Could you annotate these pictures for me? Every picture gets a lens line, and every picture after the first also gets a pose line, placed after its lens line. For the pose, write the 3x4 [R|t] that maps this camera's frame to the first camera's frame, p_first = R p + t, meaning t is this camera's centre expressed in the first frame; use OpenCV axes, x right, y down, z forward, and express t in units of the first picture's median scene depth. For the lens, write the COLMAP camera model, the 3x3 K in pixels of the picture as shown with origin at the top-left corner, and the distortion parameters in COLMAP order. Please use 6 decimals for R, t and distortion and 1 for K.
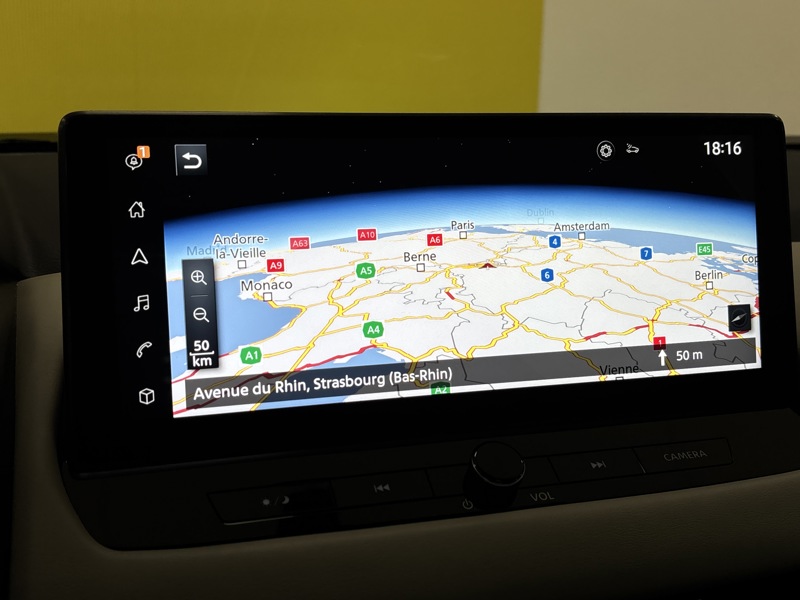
lens RADIAL K [[969.0, 0, 399.4], [0, 969.0, 303.3], [0, 0, 1]] dist [0.038648, 0.000000]
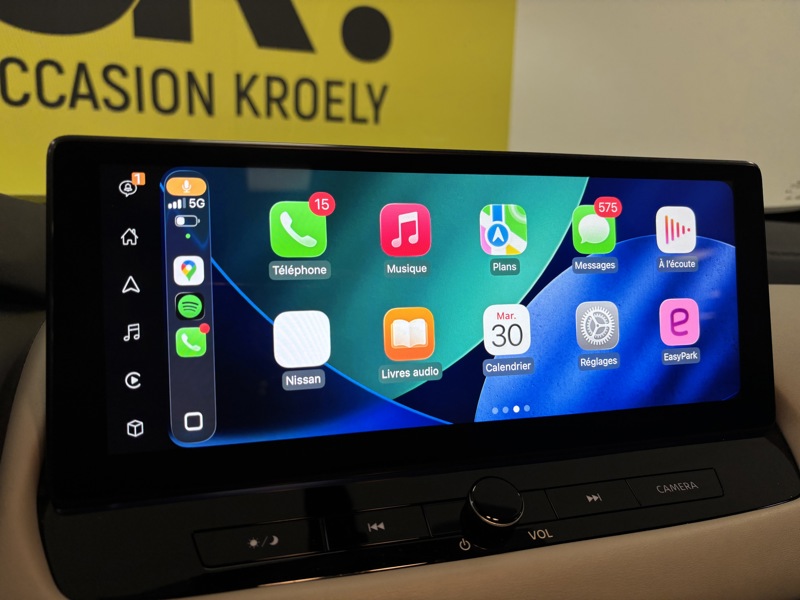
lens RADIAL K [[610.1, 0, 394.9], [0, 610.1, 302.6], [0, 0, 1]] dist [0.023953, -0.028595]
pose [[0.999497, 0.012237, -0.029245, 0.015417], [-0.013302, 0.999245, -0.036509, -0.010624], [0.028776, 0.036880, 0.998905, 0.375708]]
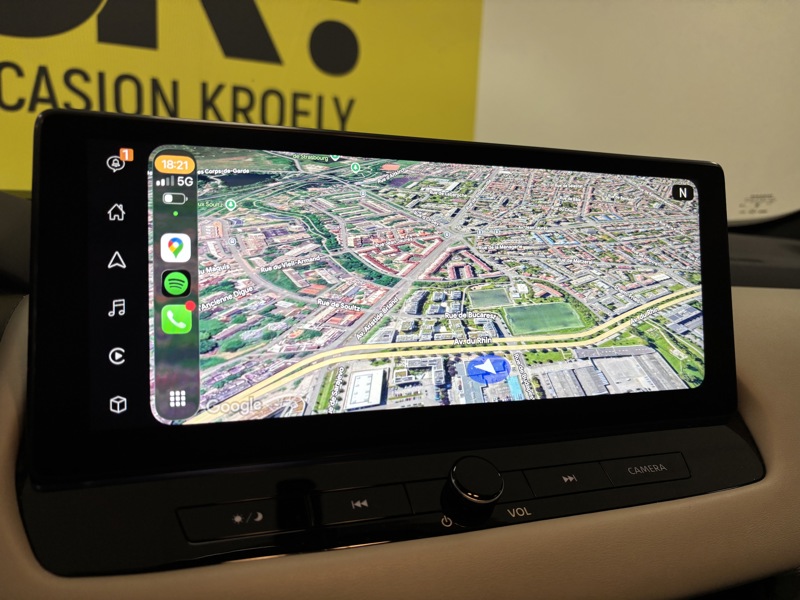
lens RADIAL K [[610.1, 0, 392.3], [0, 610.1, 304.1], [0, 0, 1]] dist [0.023953, -0.028595]
pose [[0.999304, 0.024238, 0.028348, -0.007605], [-0.022462, 0.997863, -0.061363, 0.026298], [-0.029775, 0.060684, 0.997713, 0.365065]]
